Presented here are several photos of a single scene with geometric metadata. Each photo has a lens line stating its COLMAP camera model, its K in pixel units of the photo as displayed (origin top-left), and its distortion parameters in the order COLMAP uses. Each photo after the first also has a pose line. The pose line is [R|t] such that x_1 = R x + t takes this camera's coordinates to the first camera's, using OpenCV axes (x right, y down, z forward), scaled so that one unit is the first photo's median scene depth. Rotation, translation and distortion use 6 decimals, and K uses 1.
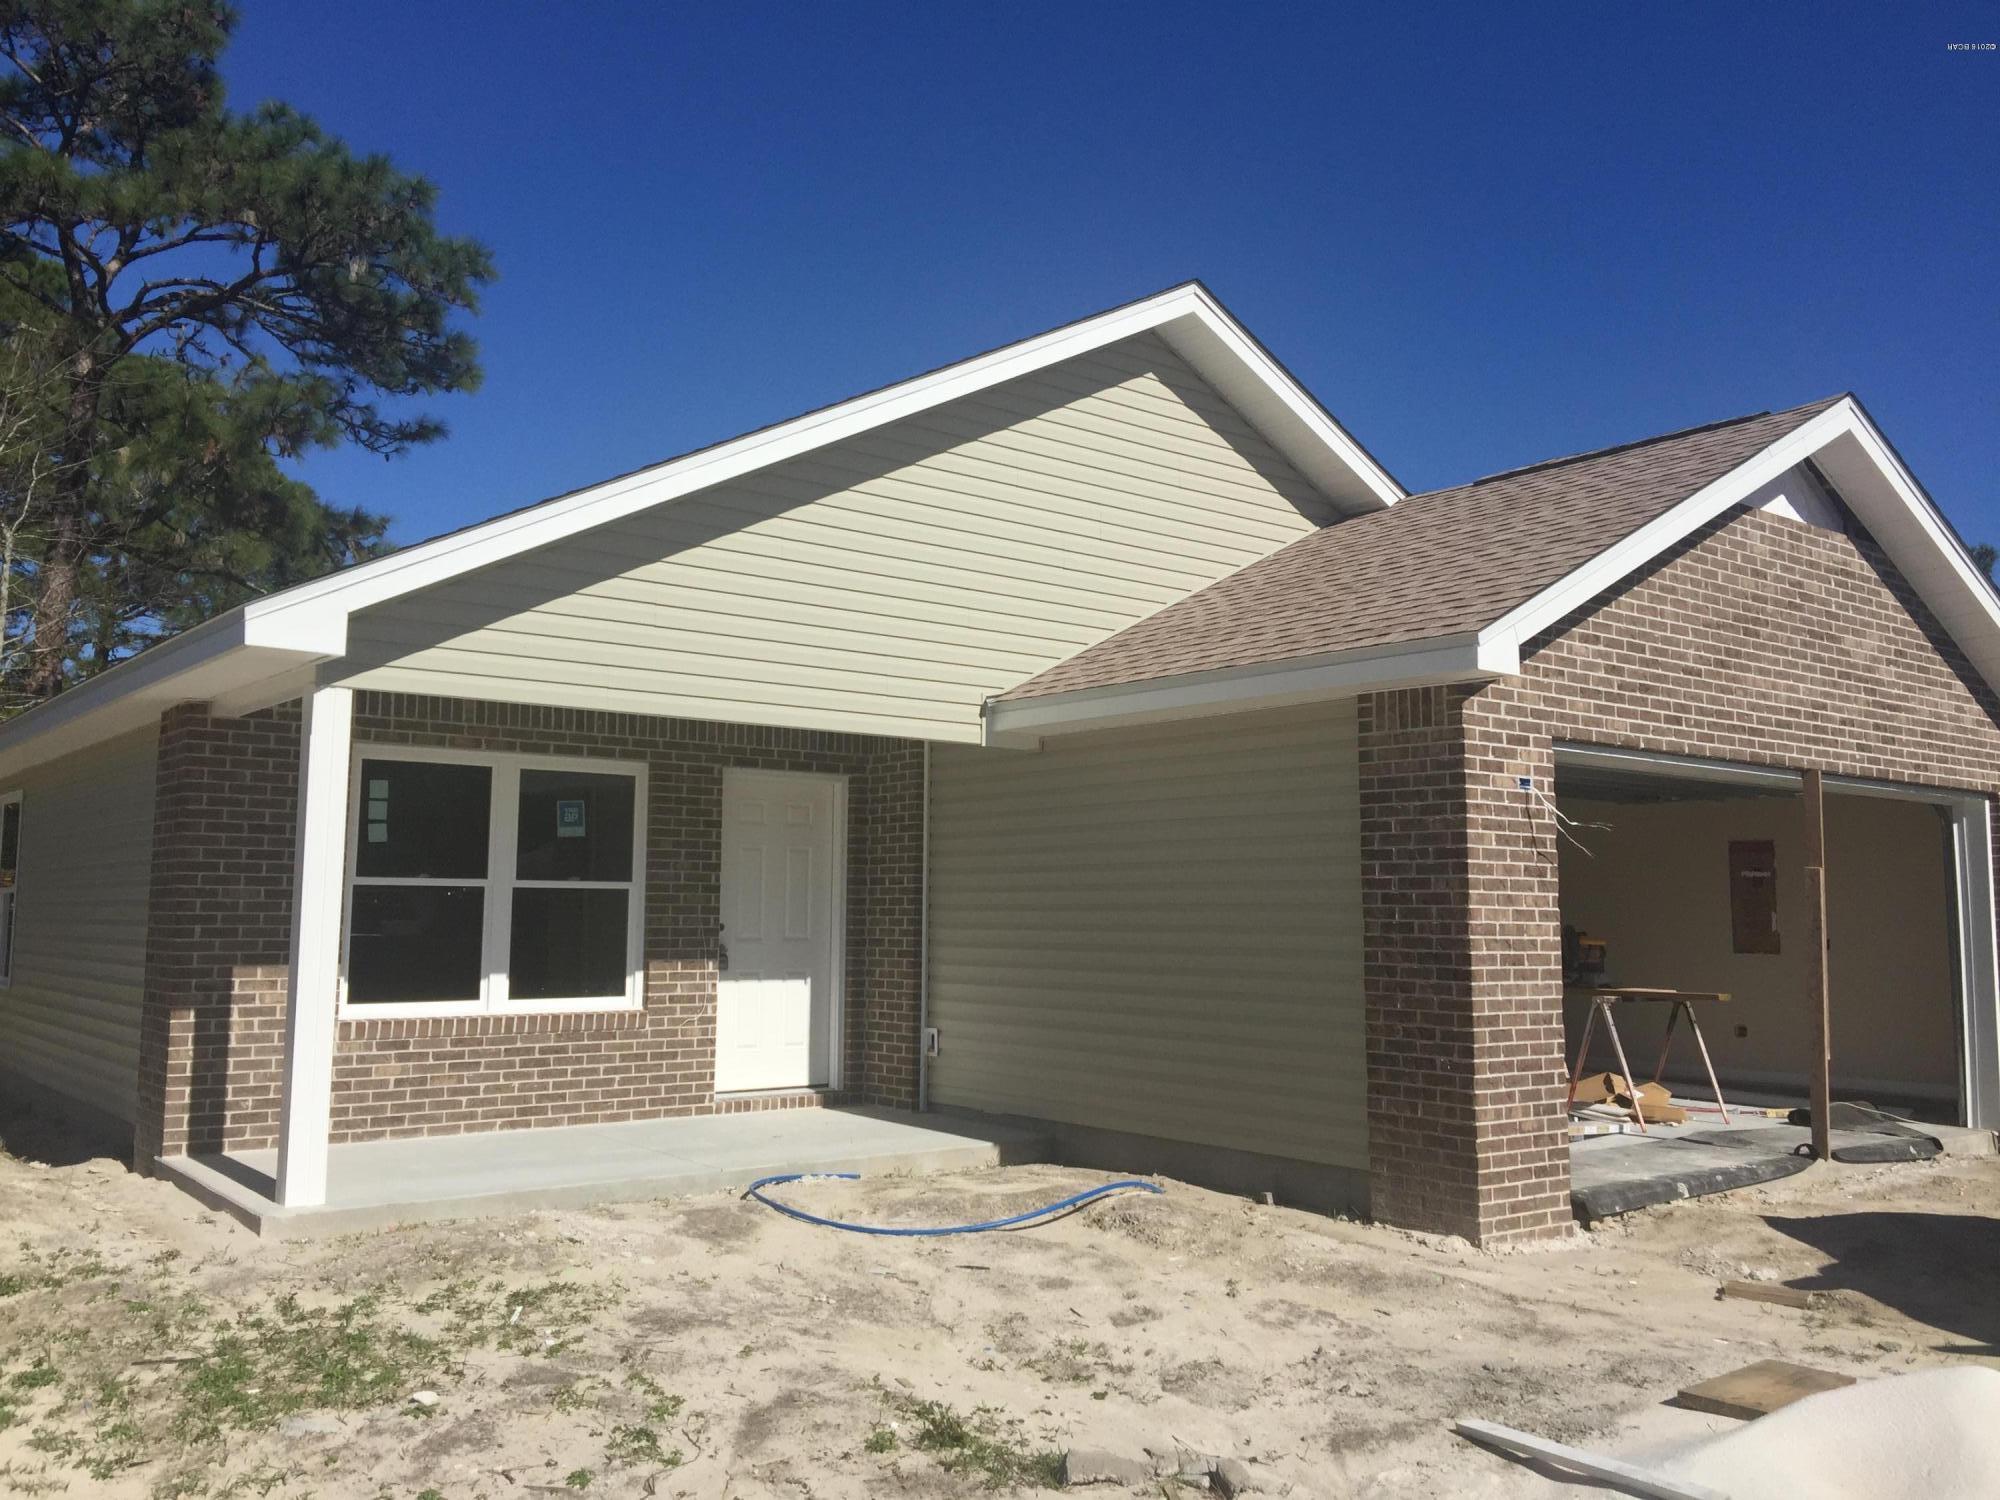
lens RADIAL K [[1707.0, 0, 1000.0], [0, 1707.0, 750.0], [0, 0, 1]] dist [0.064435, -0.001144]
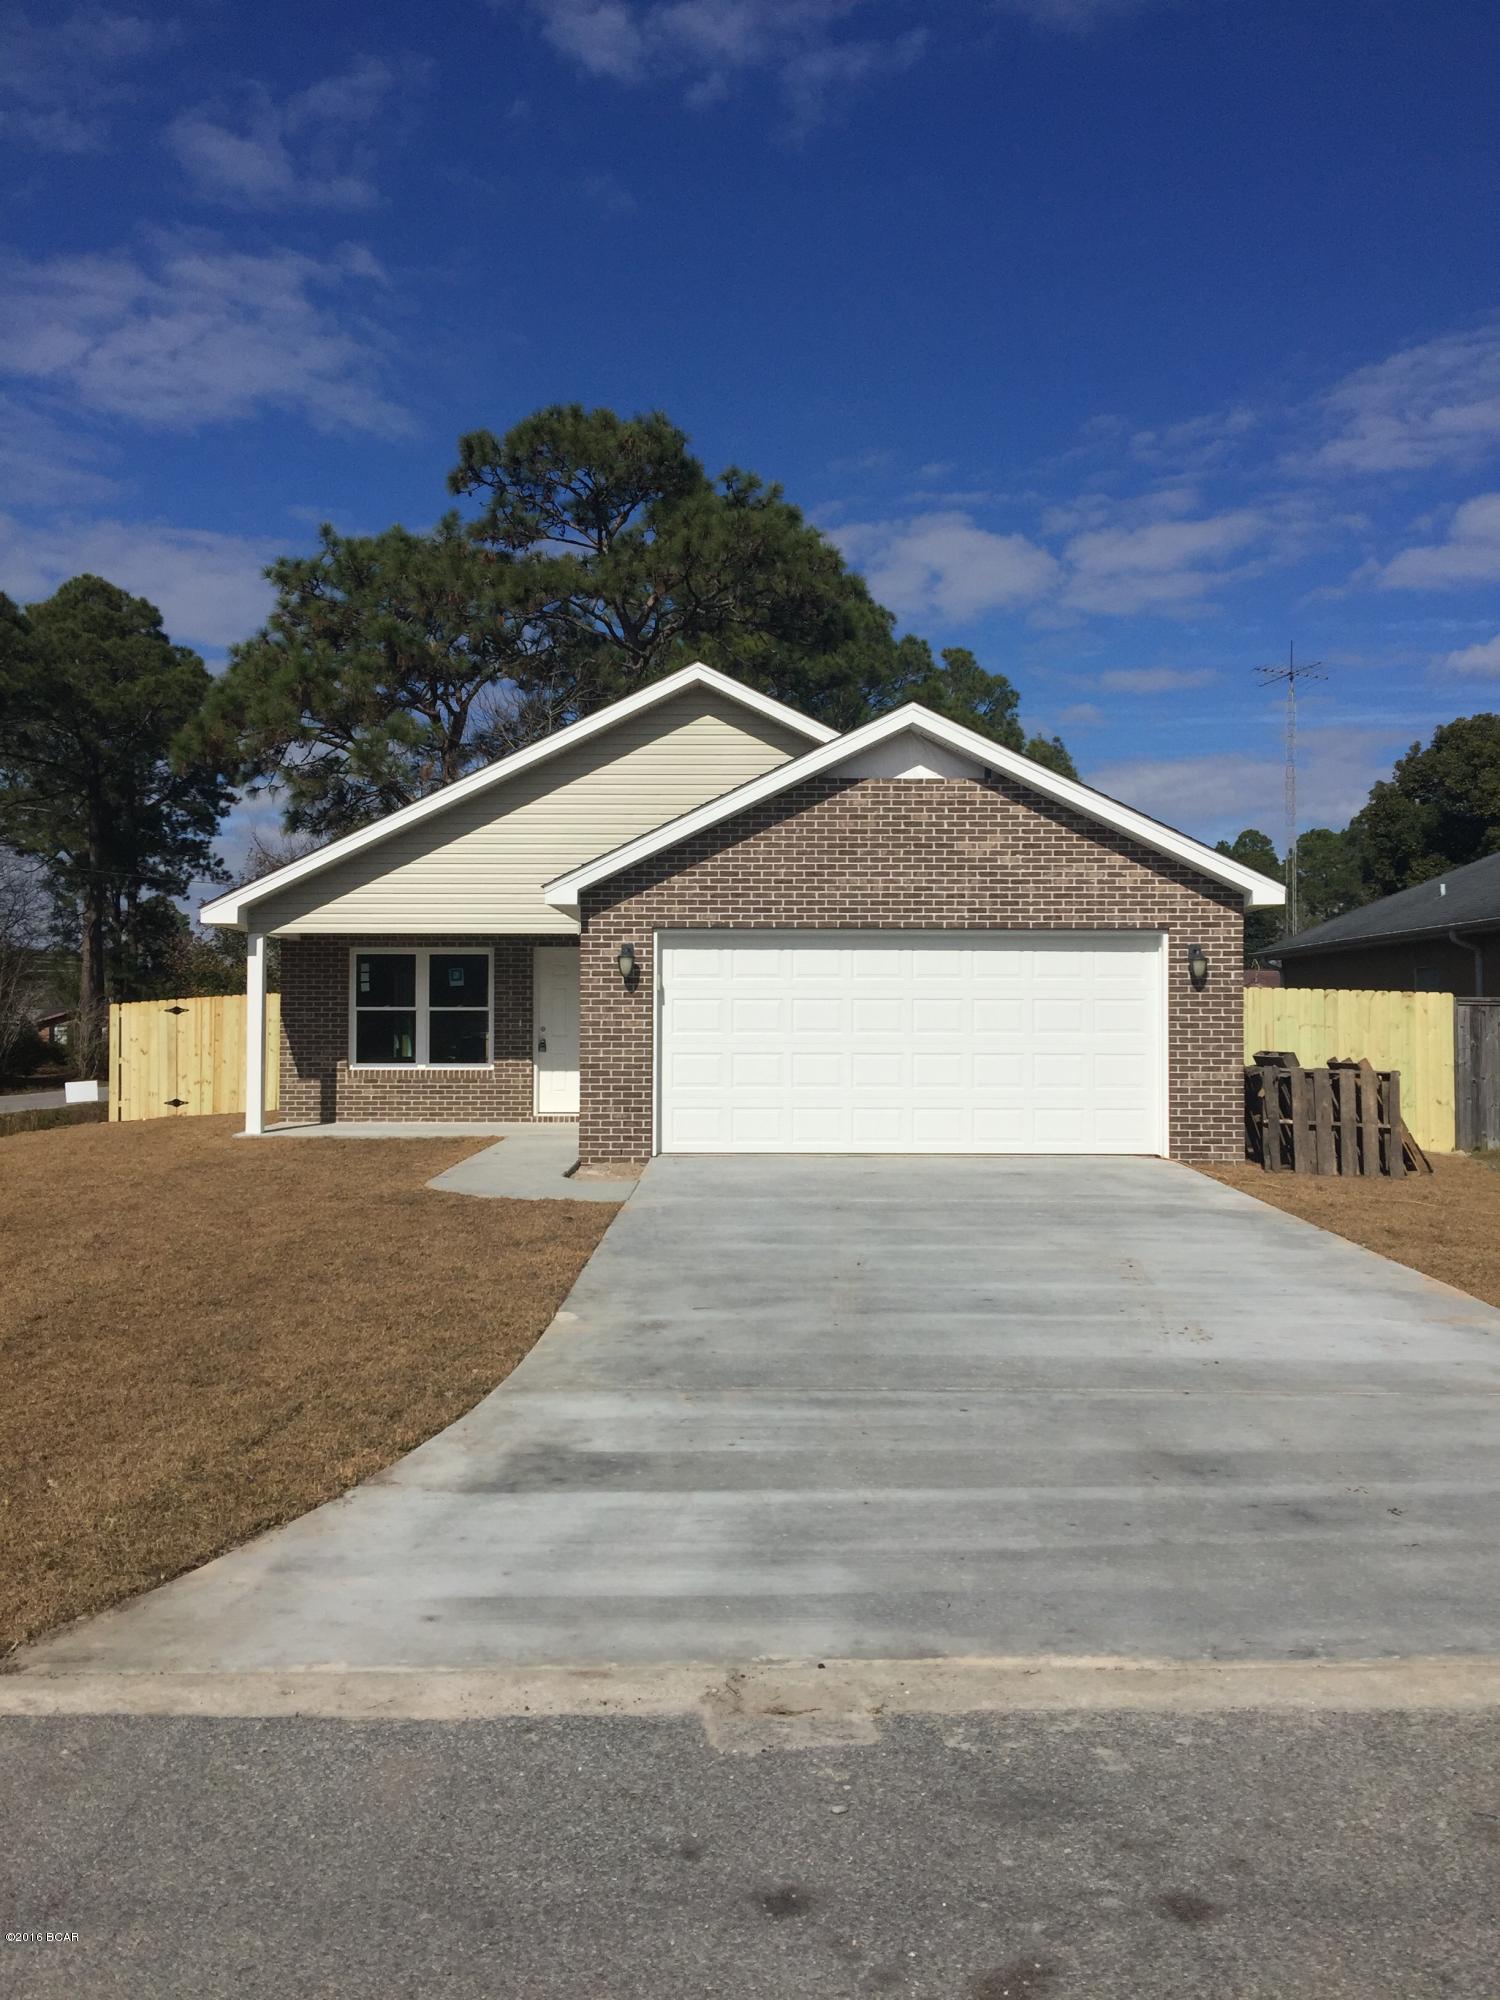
lens RADIAL K [[1736.2, 0, 750.0], [0, 1736.2, 1000.0], [0, 0, 1]] dist [0.000913, -0.000308]
pose [[0.775290, -0.020765, -0.631264, 1.363224], [0.068469, 0.996333, 0.051316, -0.015461], [0.627883, -0.083007, 0.773869, -0.401896]]
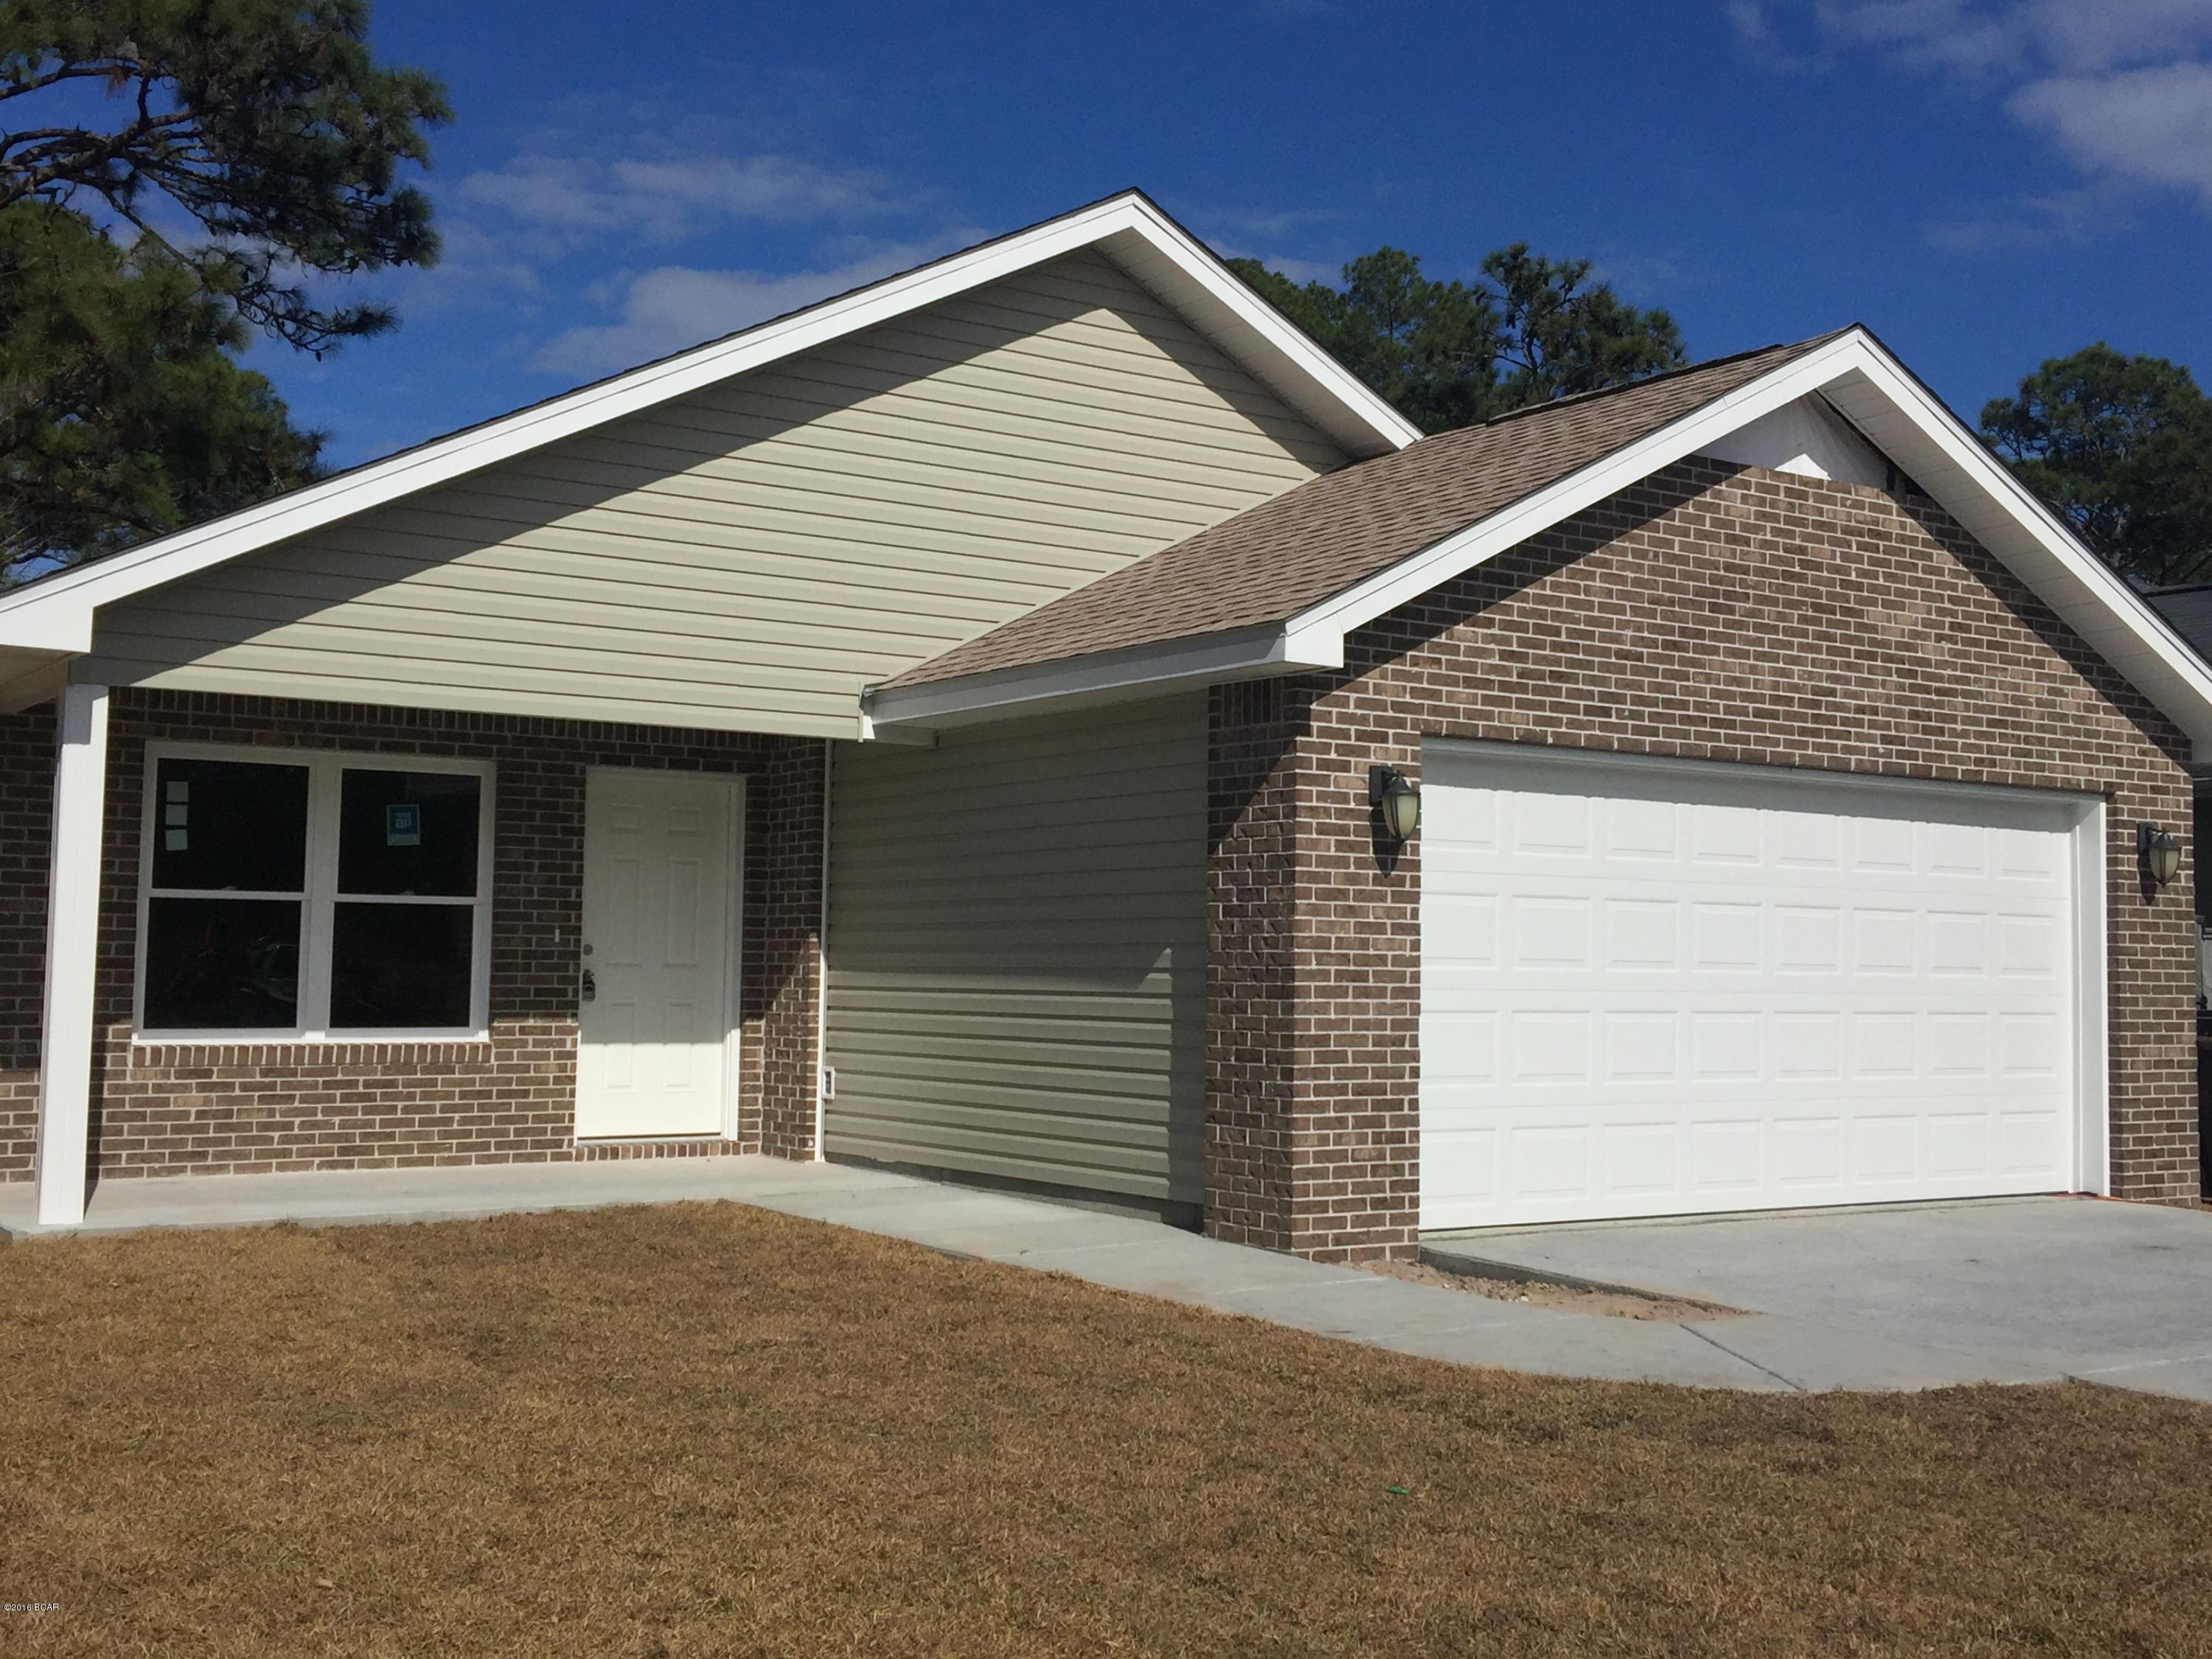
lens RADIAL K [[2445.8, 0, 1106.0], [0, 2445.8, 829.5], [0, 0, 1]] dist [0.092656, -0.103435]
pose [[0.997905, -0.000667, -0.064695, 0.195338], [0.003225, 0.999217, 0.039440, -0.006437], [0.064618, -0.039566, 0.997125, -0.242448]]
